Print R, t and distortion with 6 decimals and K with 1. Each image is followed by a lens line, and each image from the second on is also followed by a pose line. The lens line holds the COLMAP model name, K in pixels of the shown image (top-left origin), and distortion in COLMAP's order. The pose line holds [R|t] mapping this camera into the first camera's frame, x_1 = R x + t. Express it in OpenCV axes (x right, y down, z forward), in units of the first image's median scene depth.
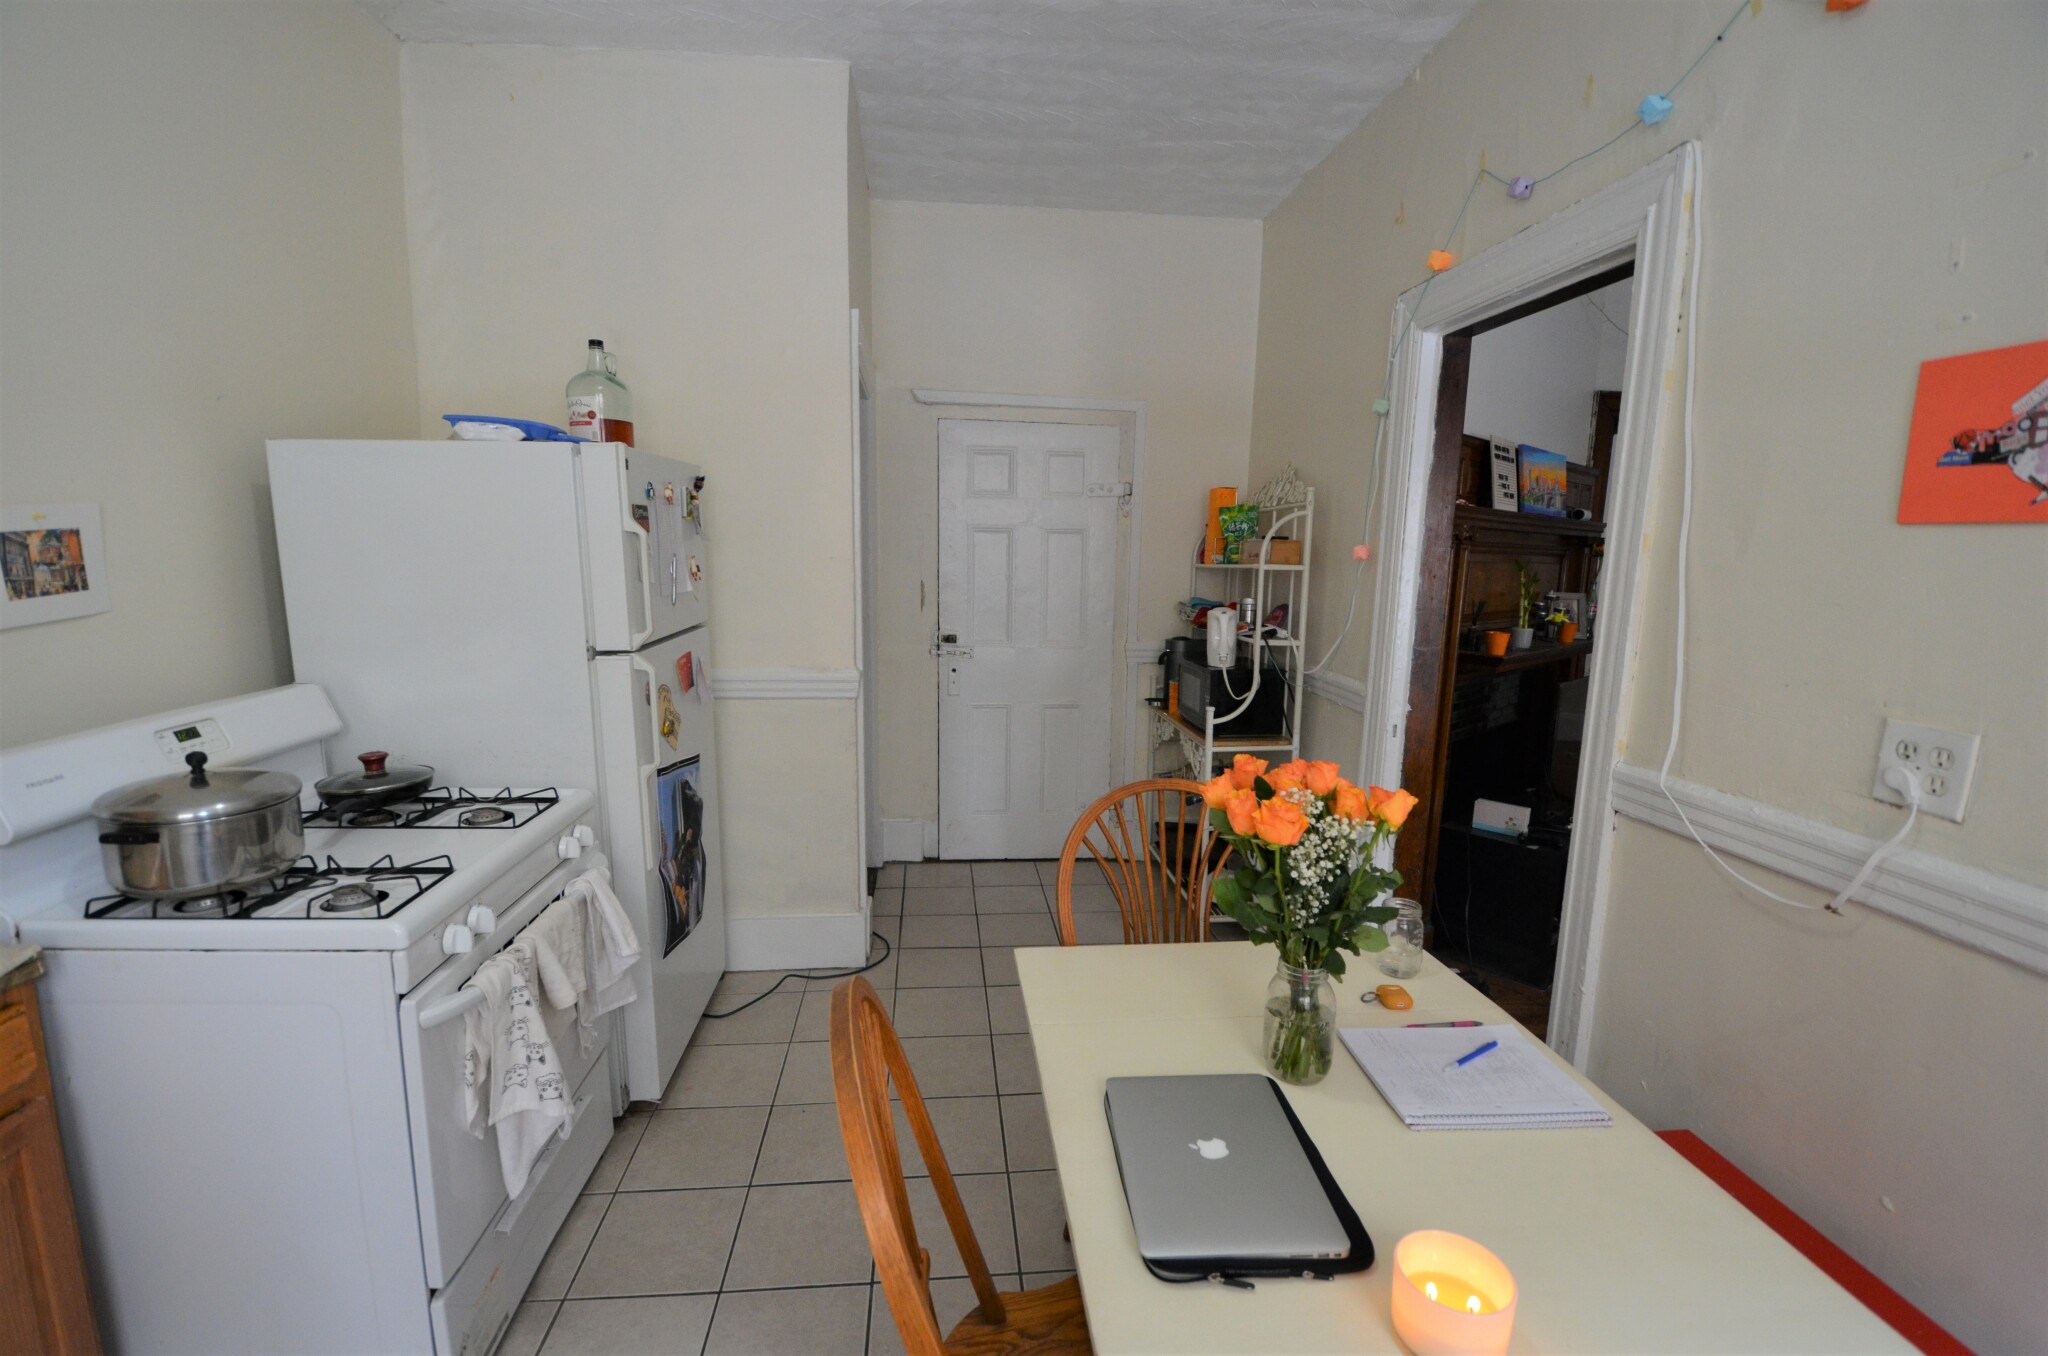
lens RADIAL K [[897.7, 0, 1021.0], [0, 897.7, 687.3], [0, 0, 1]] dist [0.009012, -0.016934]
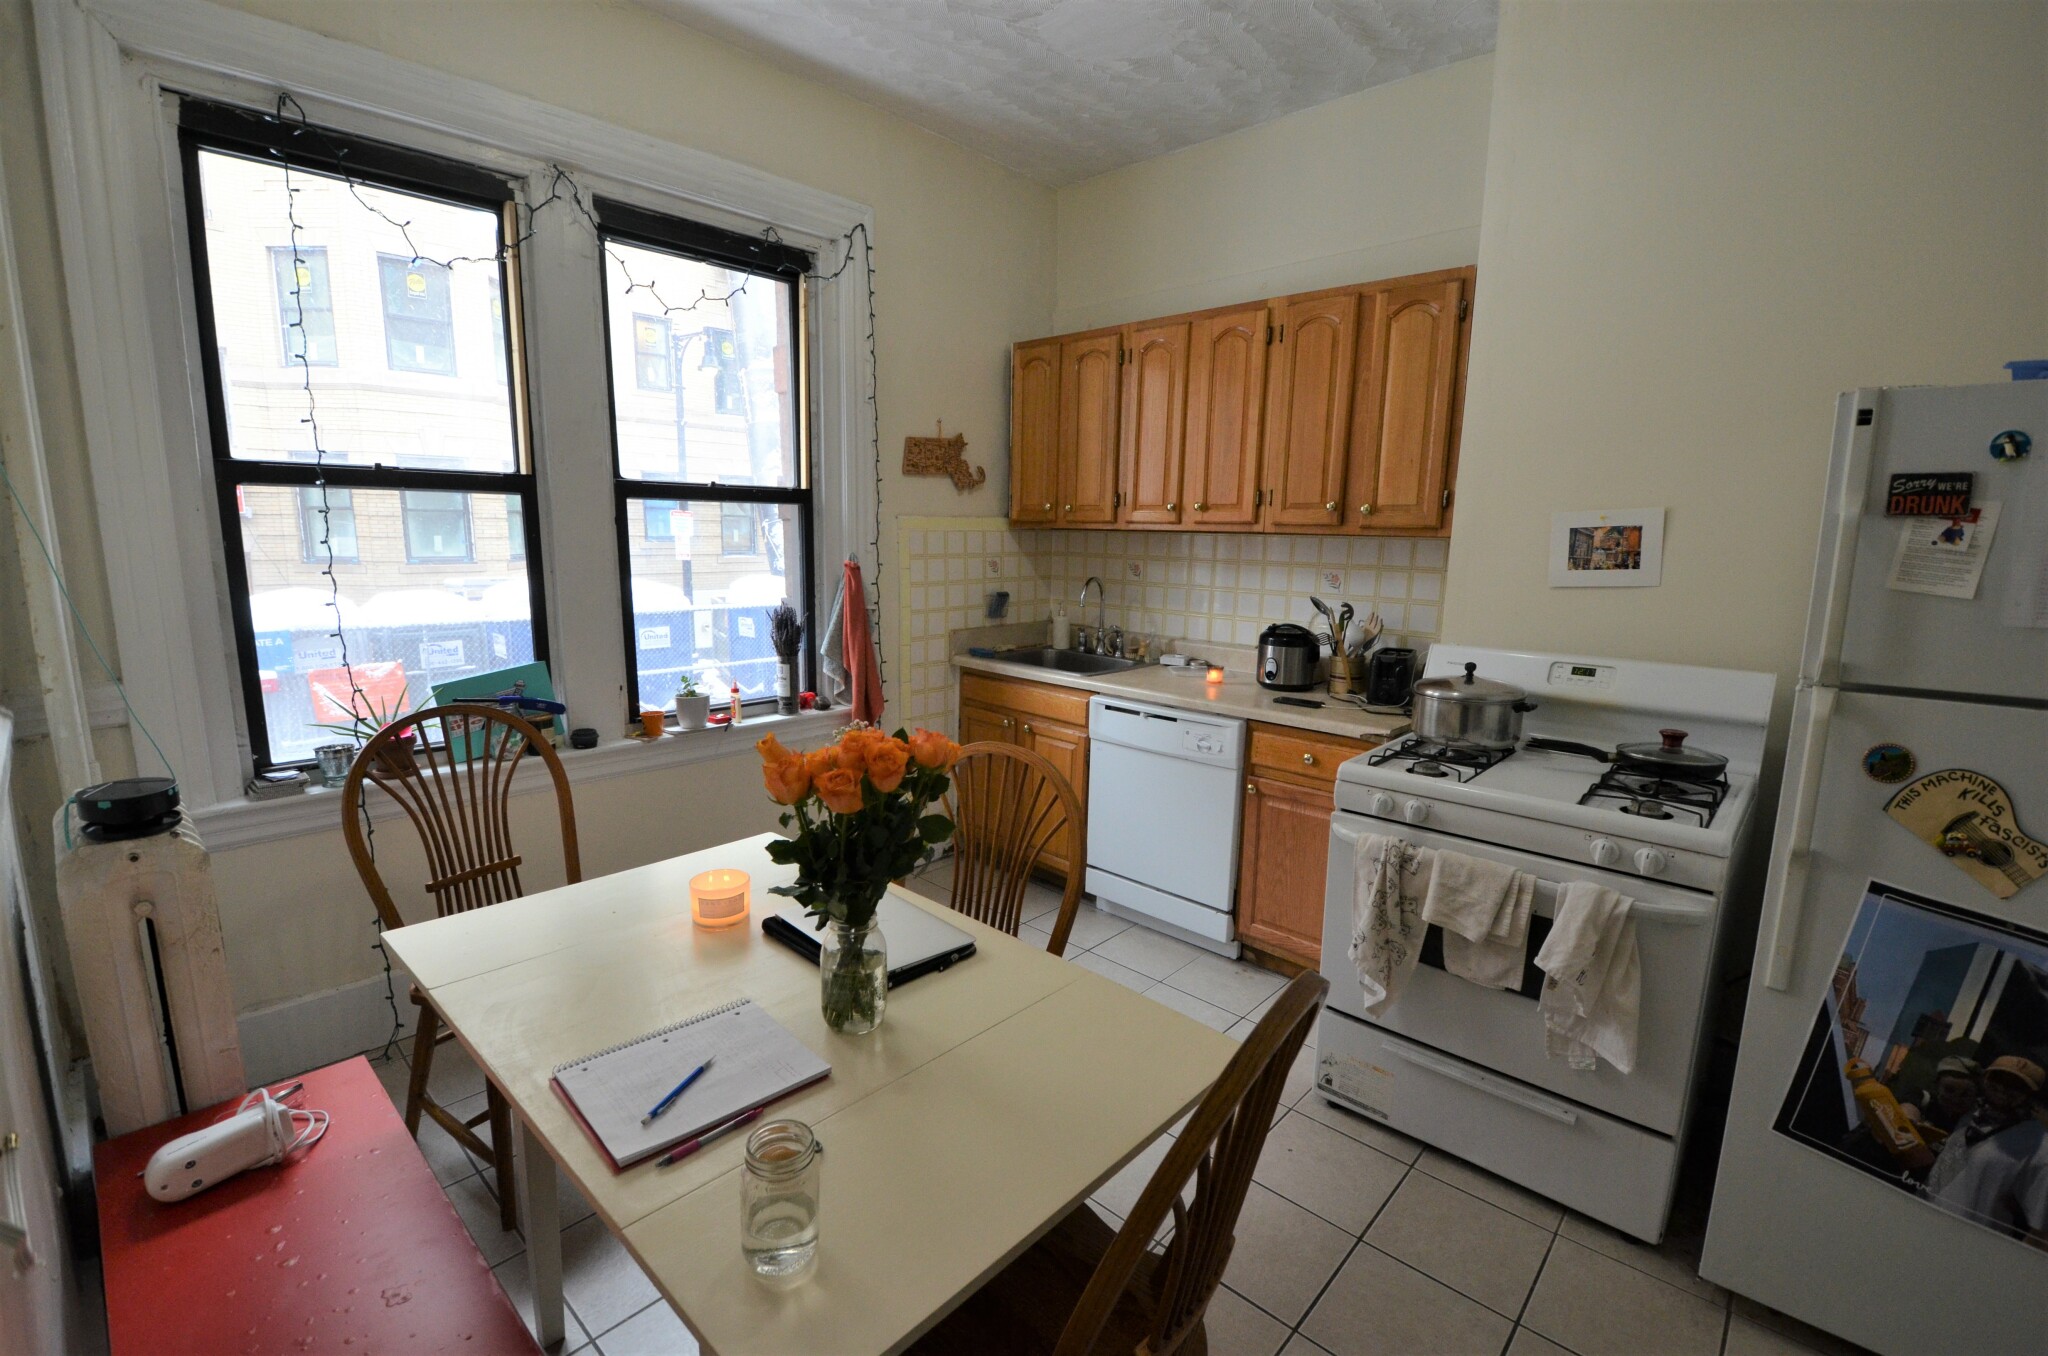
lens RADIAL K [[897.7, 0, 1018.5], [0, 897.7, 681.0], [0, 0, 1]] dist [0.009012, -0.016934]
pose [[-0.741524, 0.086095, -0.665379, 0.668267], [-0.132009, 0.953624, 0.270508, -0.200954], [0.657811, 0.288425, -0.695770, 1.428932]]
